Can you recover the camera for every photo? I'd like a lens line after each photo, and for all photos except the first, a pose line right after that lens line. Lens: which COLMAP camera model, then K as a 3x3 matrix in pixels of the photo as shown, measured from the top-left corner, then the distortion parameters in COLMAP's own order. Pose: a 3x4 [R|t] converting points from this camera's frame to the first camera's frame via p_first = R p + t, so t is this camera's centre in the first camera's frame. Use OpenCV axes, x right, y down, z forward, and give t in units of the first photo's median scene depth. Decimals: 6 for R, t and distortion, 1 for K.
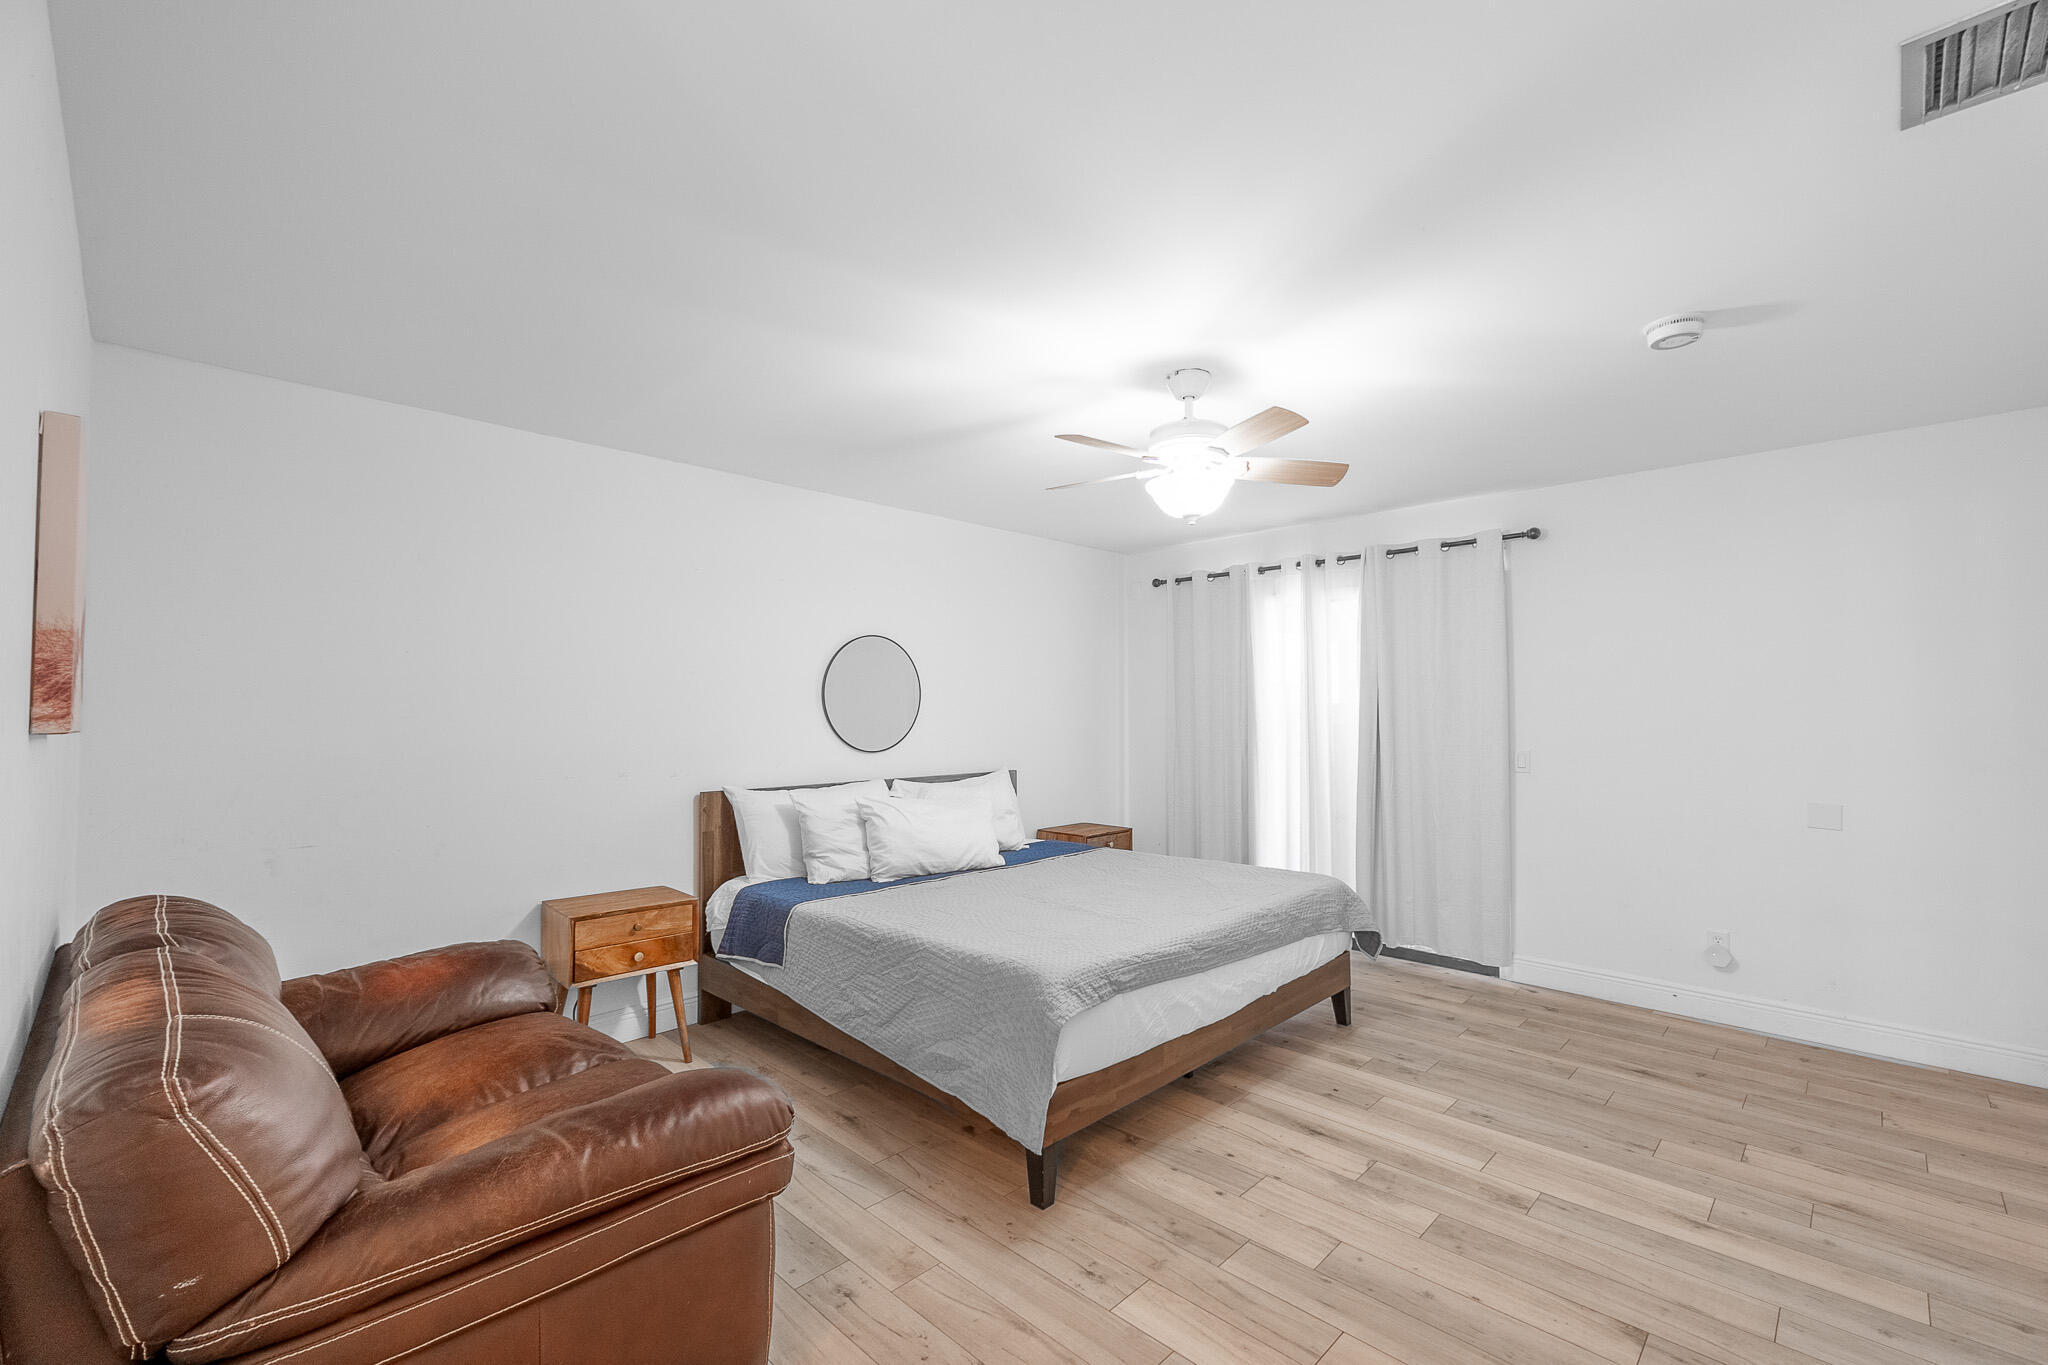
lens RADIAL K [[853.8, 0, 1037.8], [0, 853.8, 685.9], [0, 0, 1]] dist [0.001700, 0.000075]
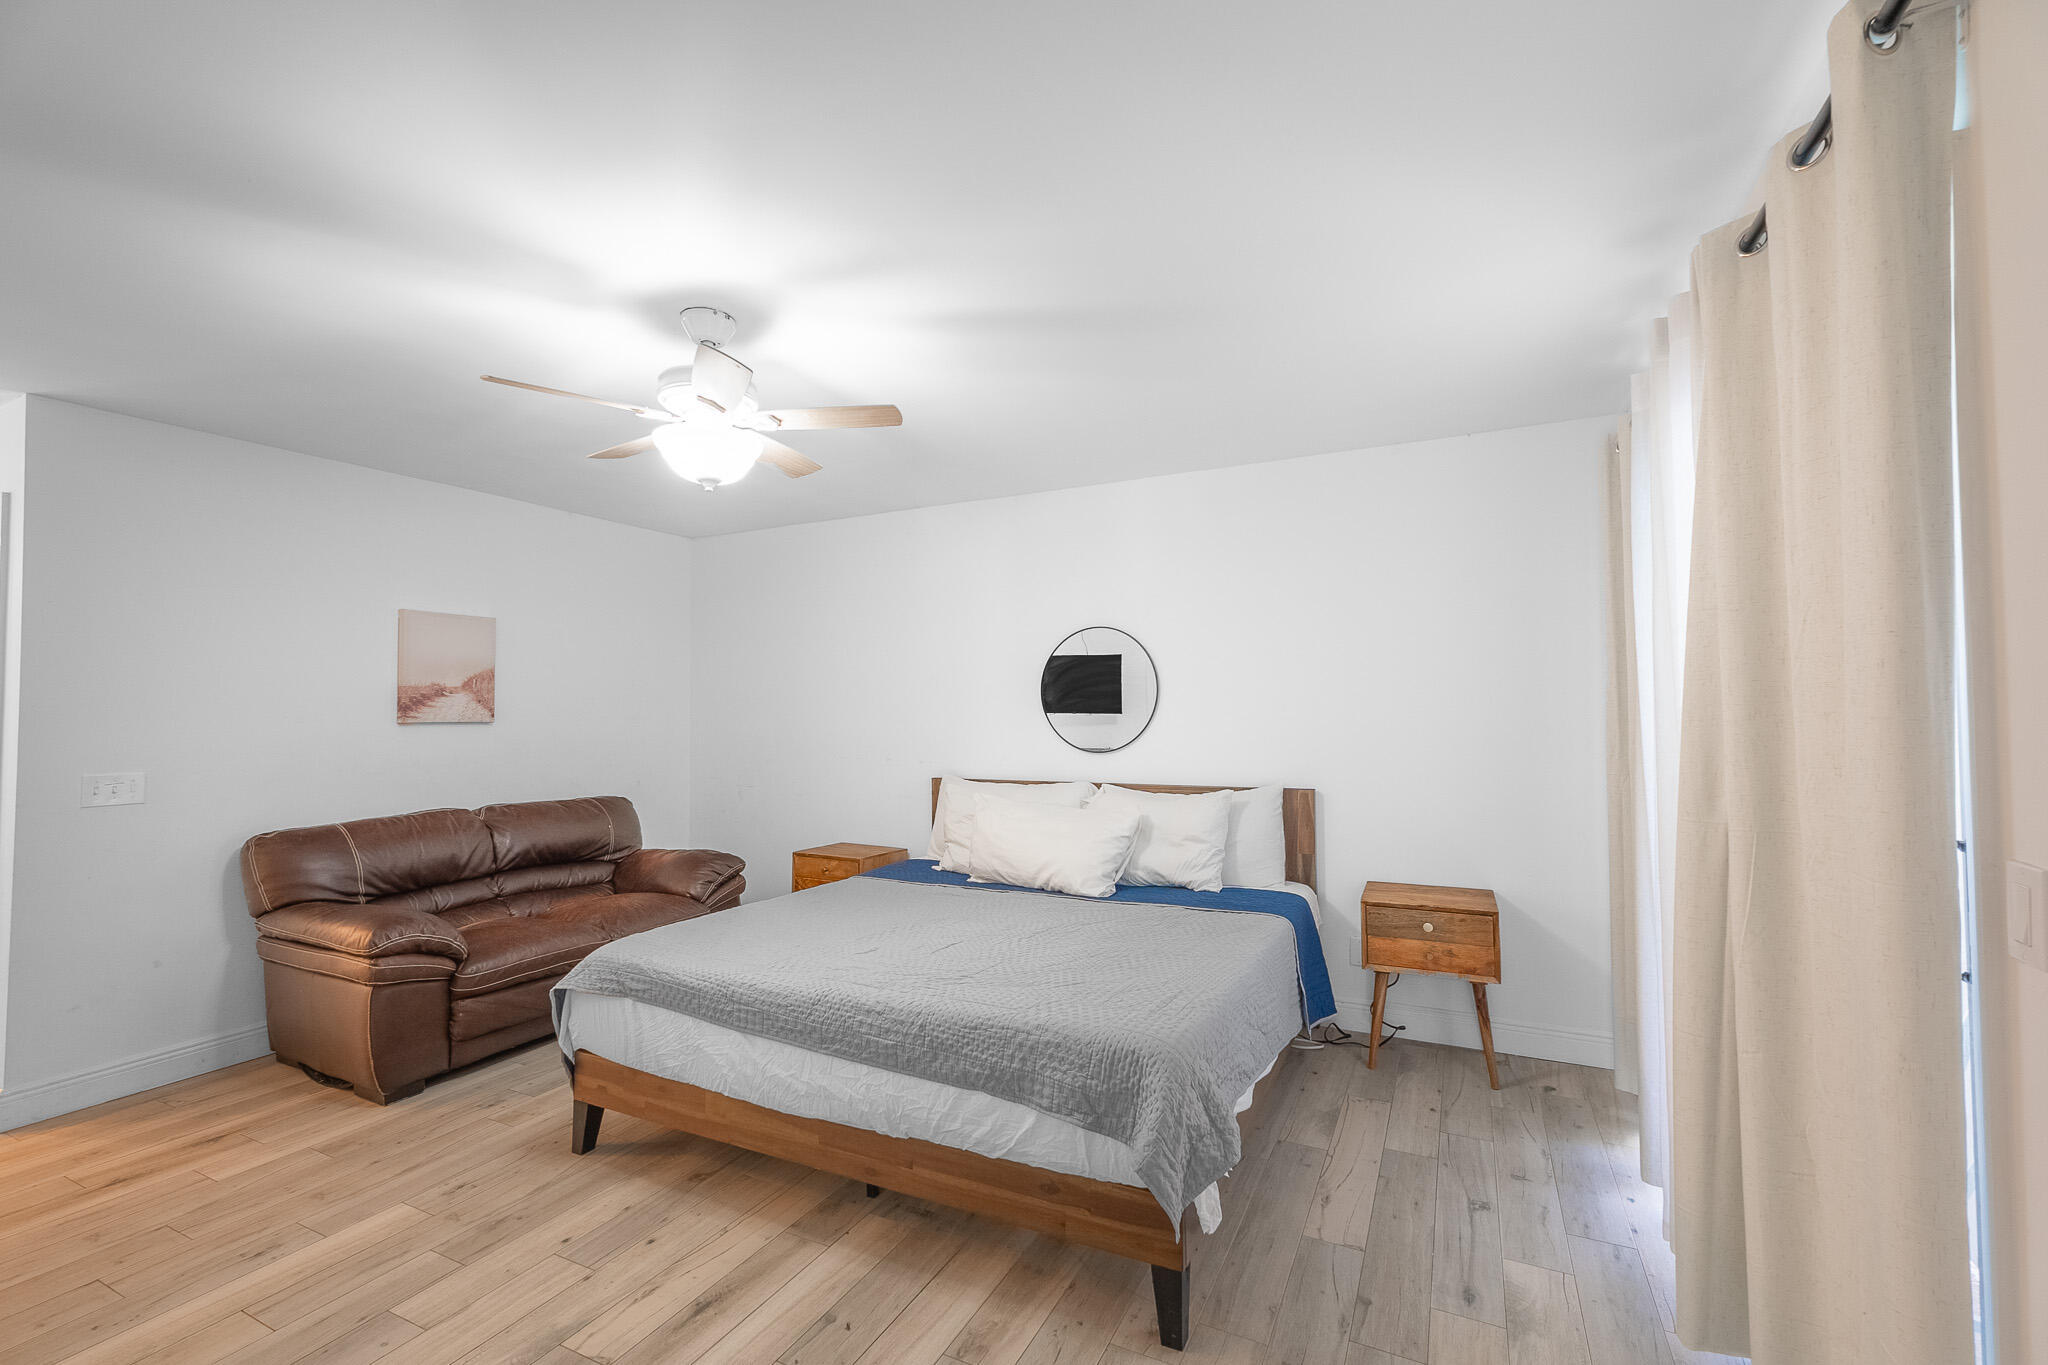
lens RADIAL K [[853.8, 0, 1037.8], [0, 853.8, 685.9], [0, 0, 1]] dist [0.001700, 0.000075]
pose [[0.317249, -0.029235, -0.947891, 1.079629], [0.036963, 0.999146, -0.018444, 0.030887], [0.947622, -0.029186, 0.318059, 1.033514]]
